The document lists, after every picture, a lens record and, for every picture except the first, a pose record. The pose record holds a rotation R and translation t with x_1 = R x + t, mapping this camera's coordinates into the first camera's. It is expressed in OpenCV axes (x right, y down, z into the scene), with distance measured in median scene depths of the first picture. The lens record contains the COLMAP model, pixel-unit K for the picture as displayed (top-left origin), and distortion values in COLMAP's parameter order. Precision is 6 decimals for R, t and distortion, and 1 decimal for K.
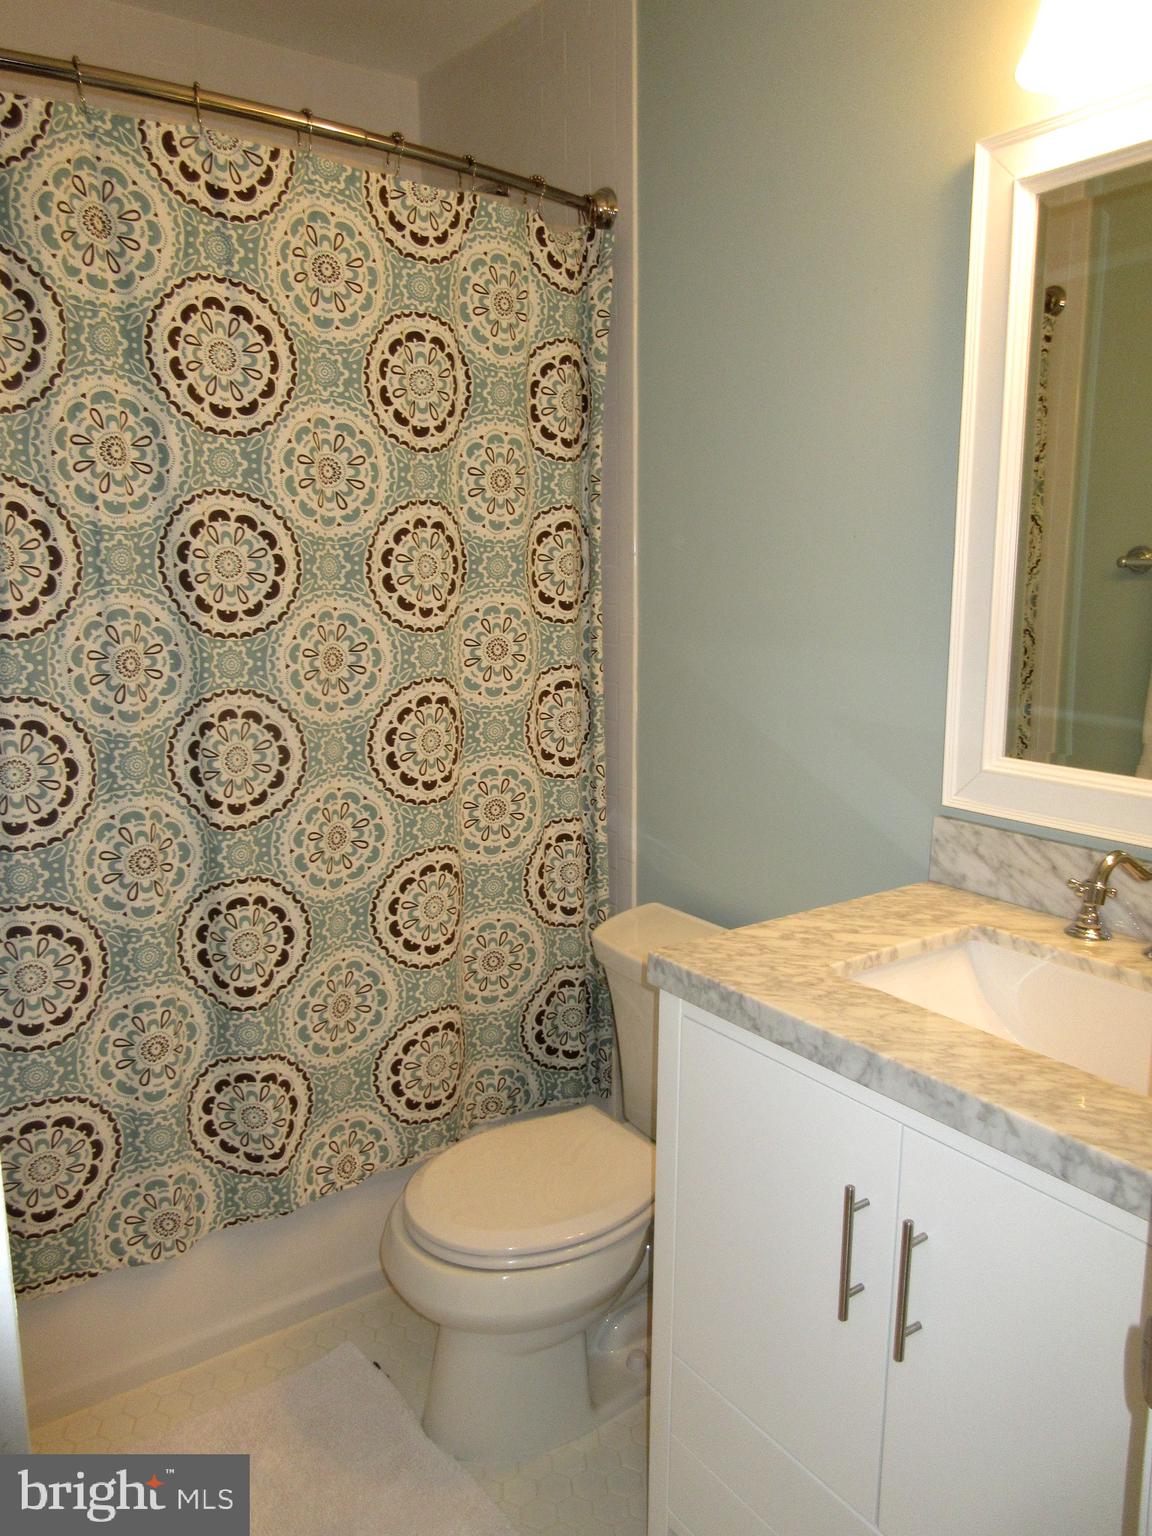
lens RADIAL K [[1121.4, 0, 576.0], [0, 1121.4, 768.0], [0, 0, 1]] dist [-0.018398, 0.006319]
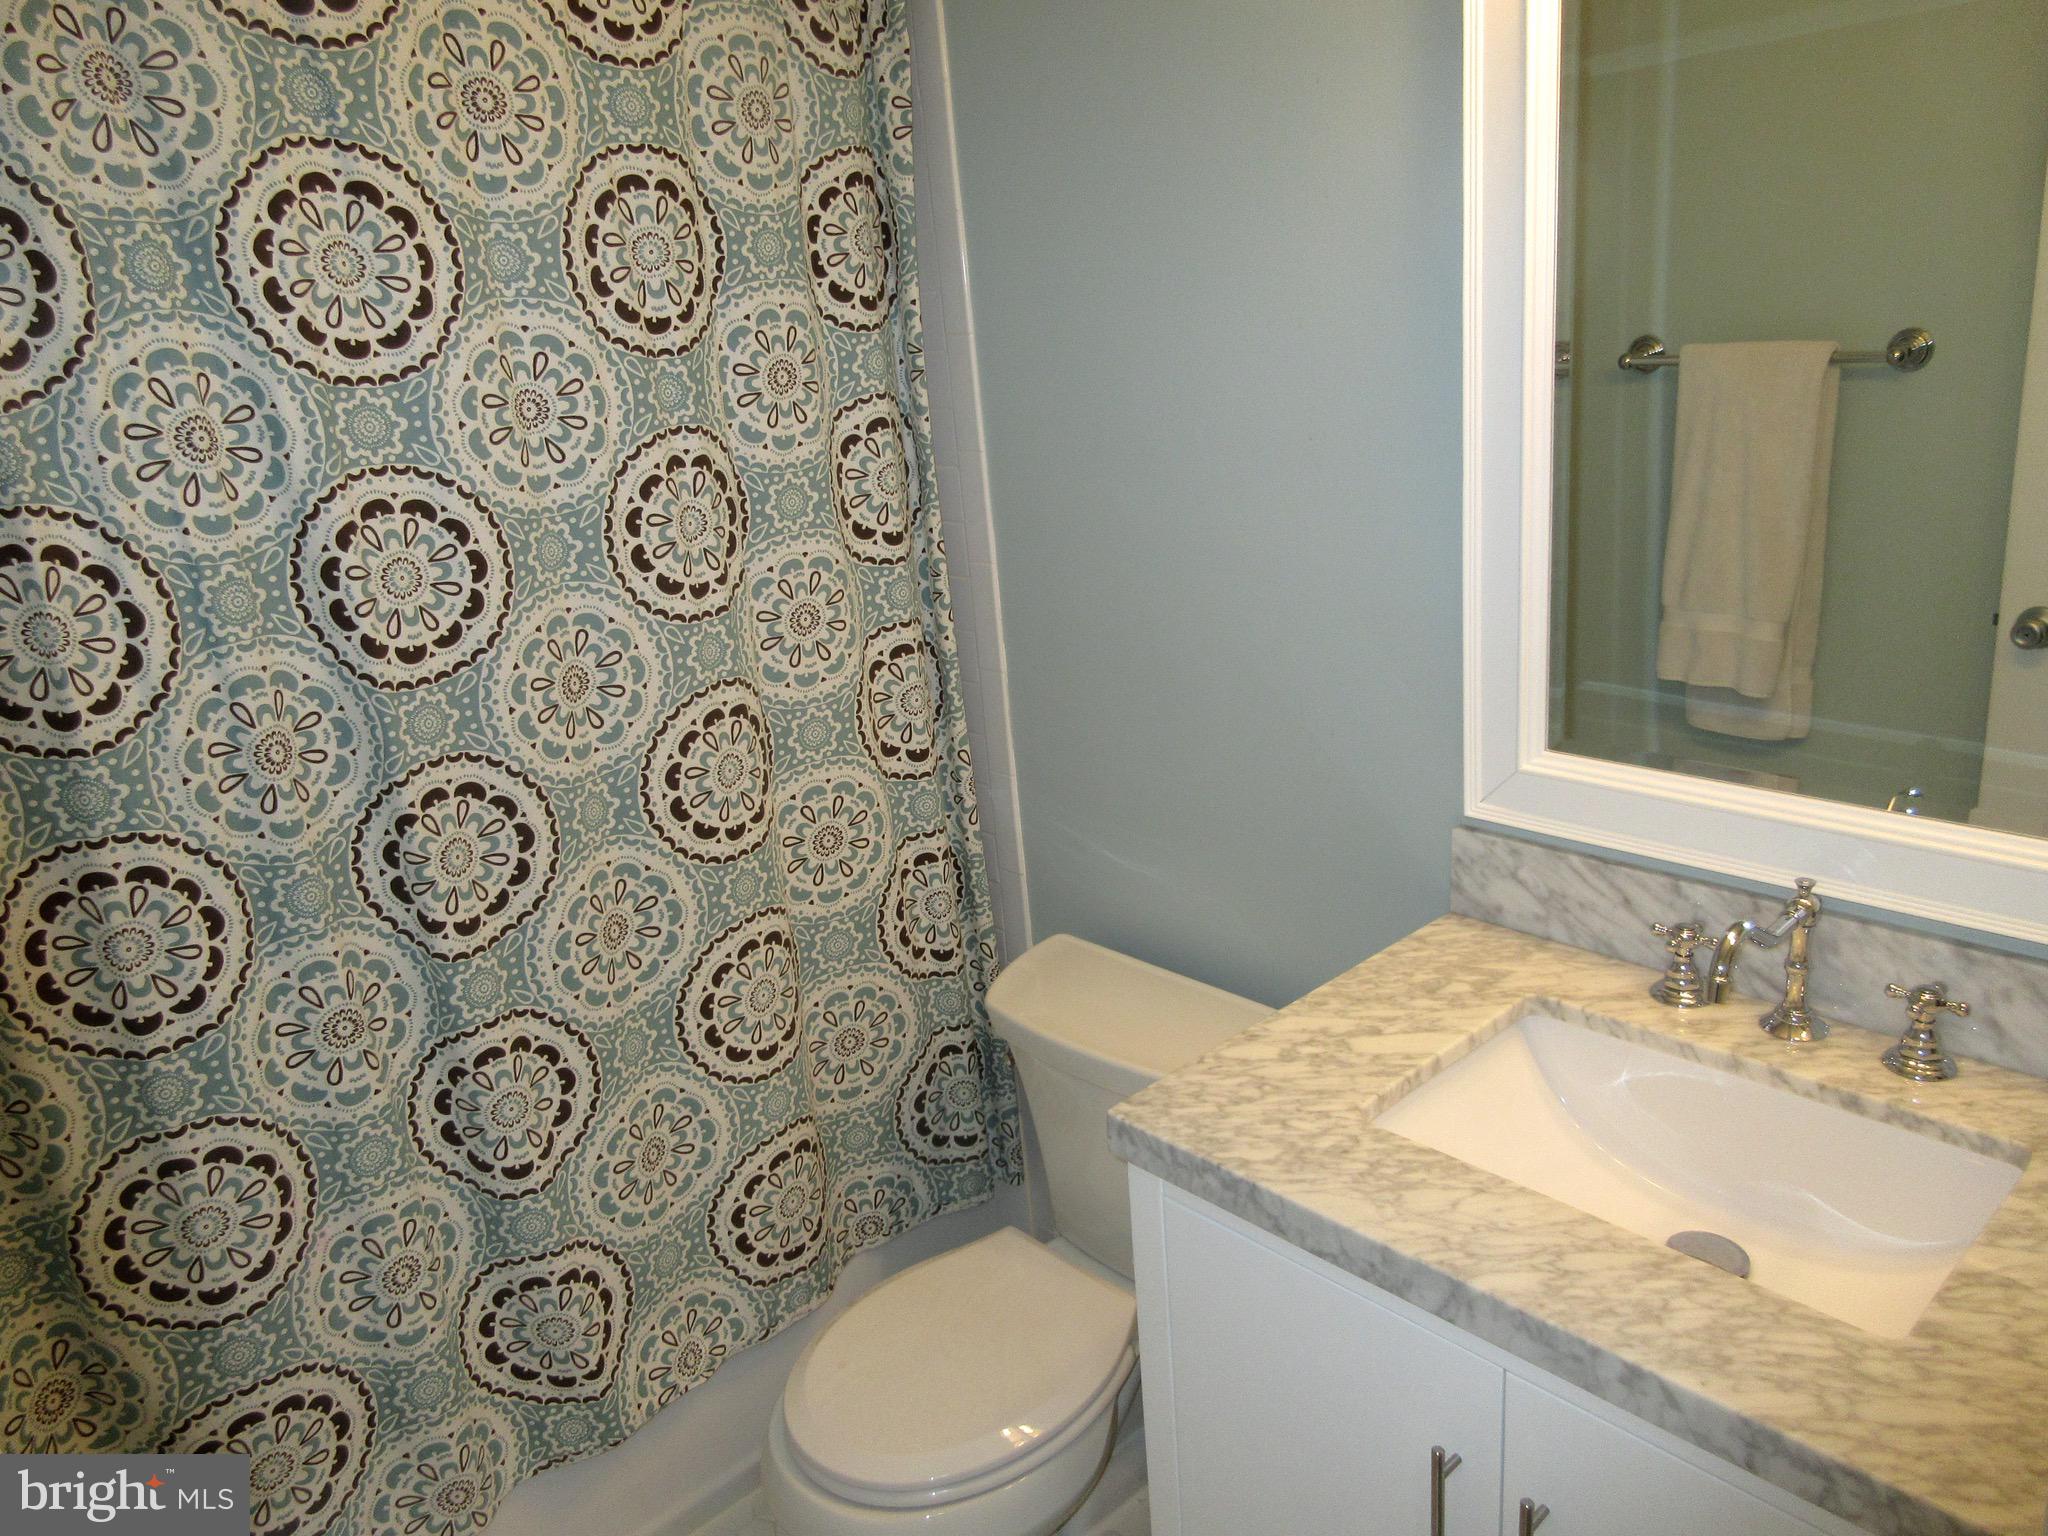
lens RADIAL K [[1495.1, 0, 1024.6], [0, 1495.1, 772.1], [0, 0, 1]] dist [-0.018398, 0.006319]
pose [[0.988564, -0.117084, 0.095037, -0.040320], [0.104292, 0.986023, 0.129931, -0.137395], [-0.108921, -0.118534, 0.986958, 0.069384]]
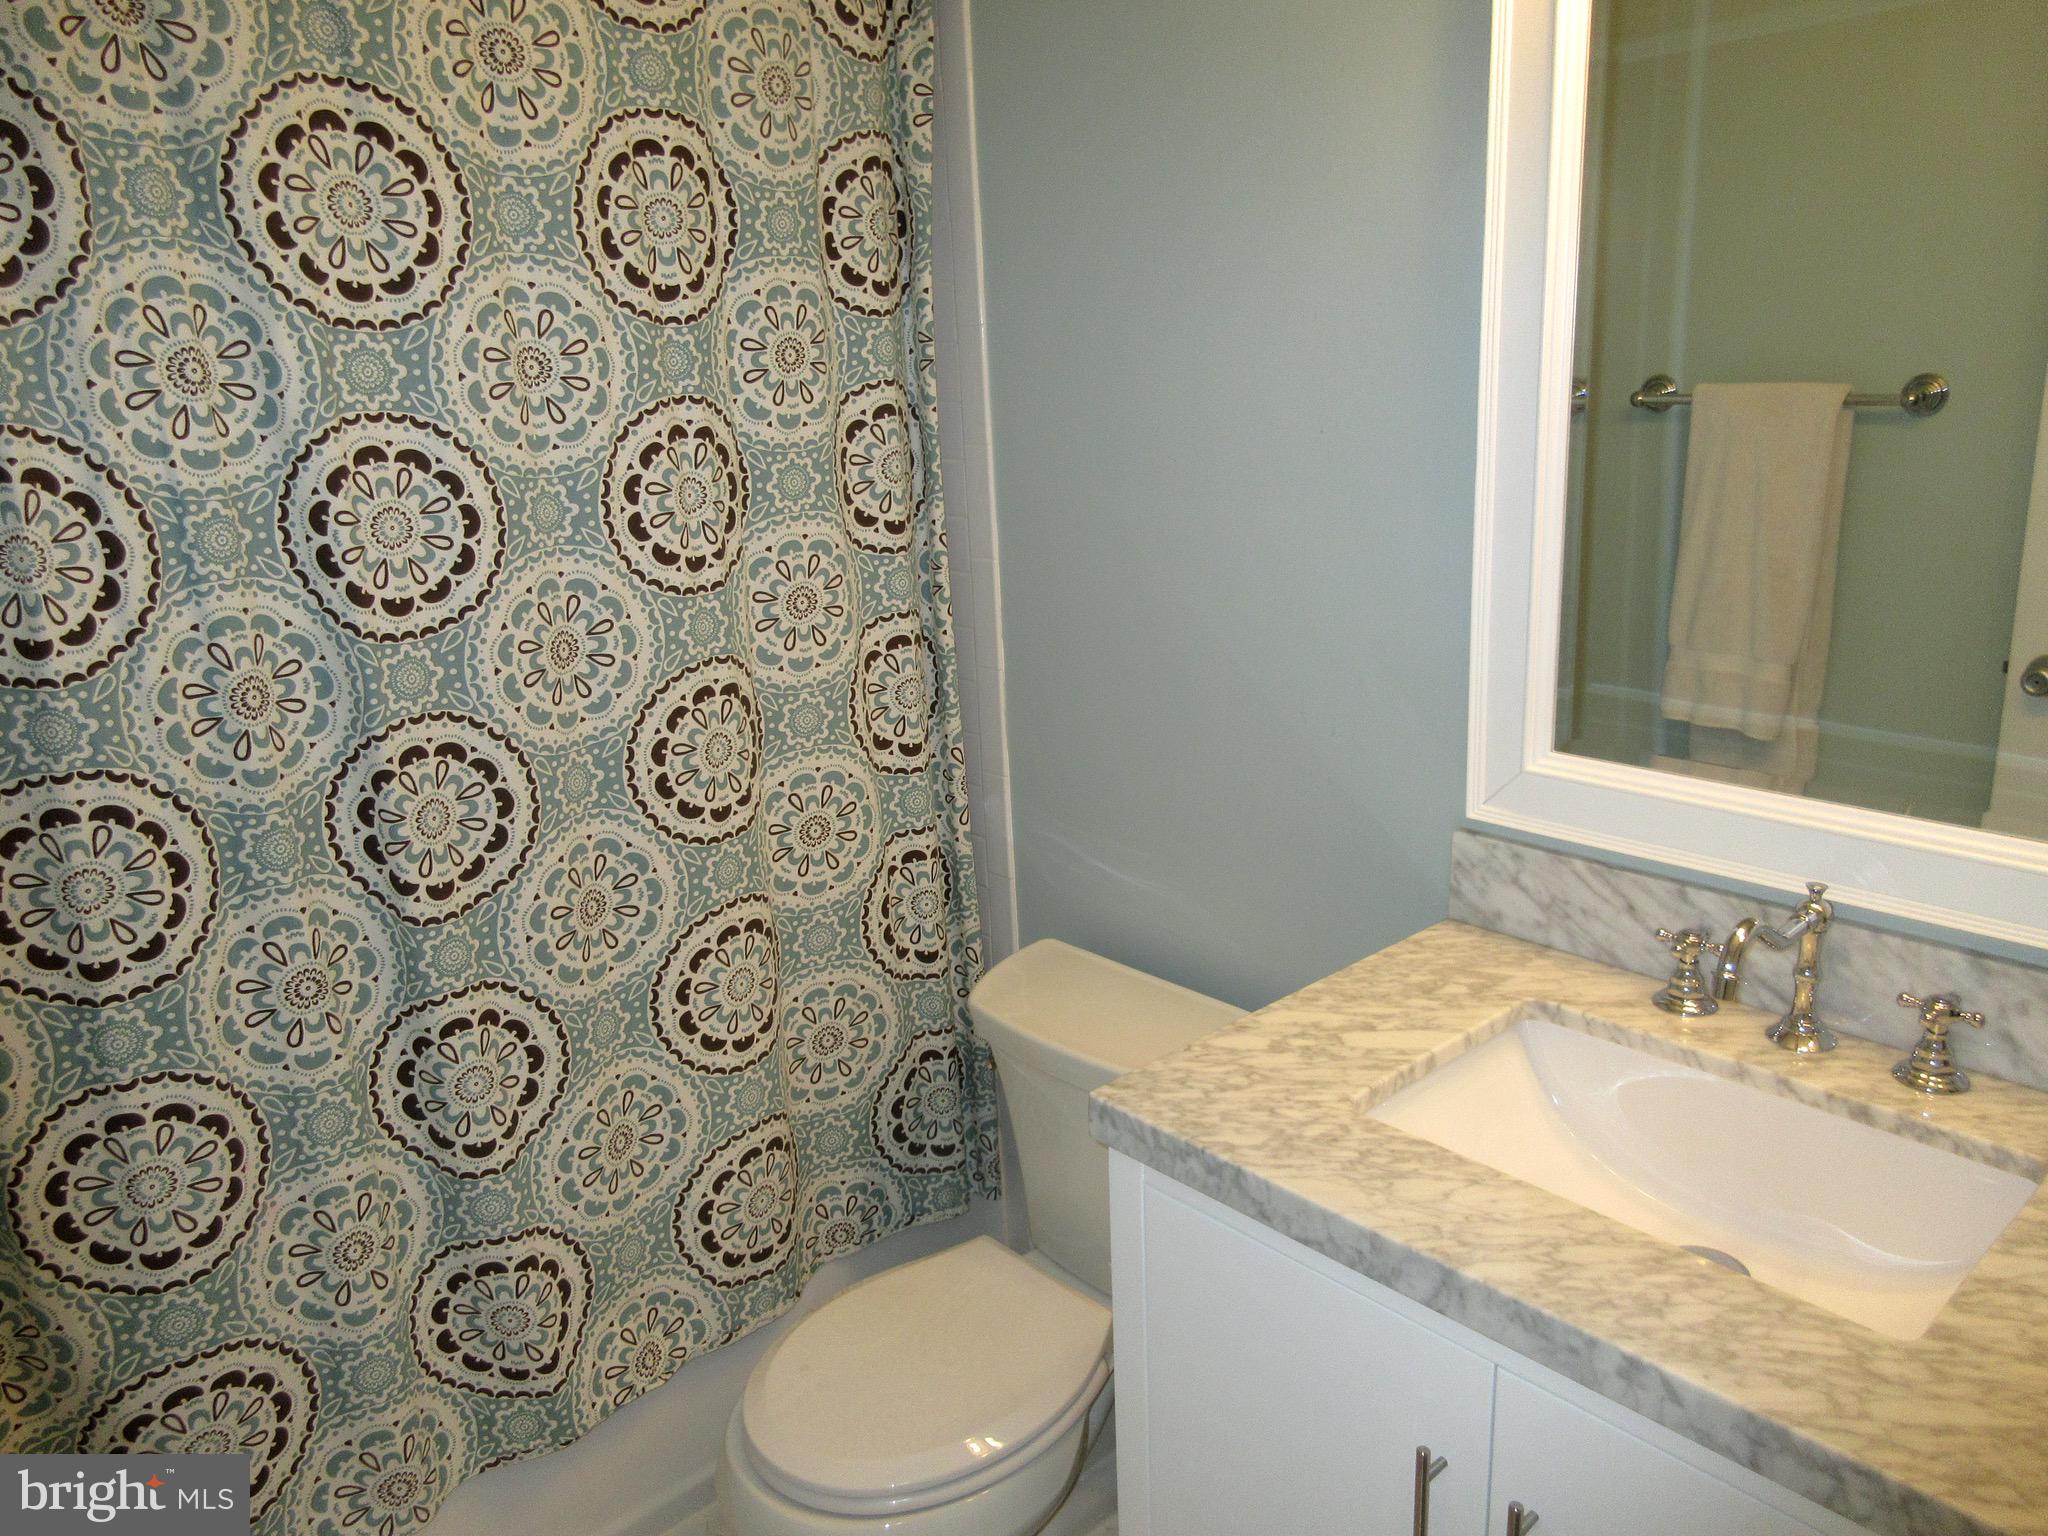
lens RADIAL K [[1501.7, 0, 1024.0], [0, 1501.7, 768.0], [0, 0, 1]] dist [-0.022747, 0.016088]
pose [[0.992108, -0.073541, 0.101558, -0.042009], [0.063847, 0.993369, 0.095616, -0.097825], [-0.107916, -0.088377, 0.990224, 0.081731]]
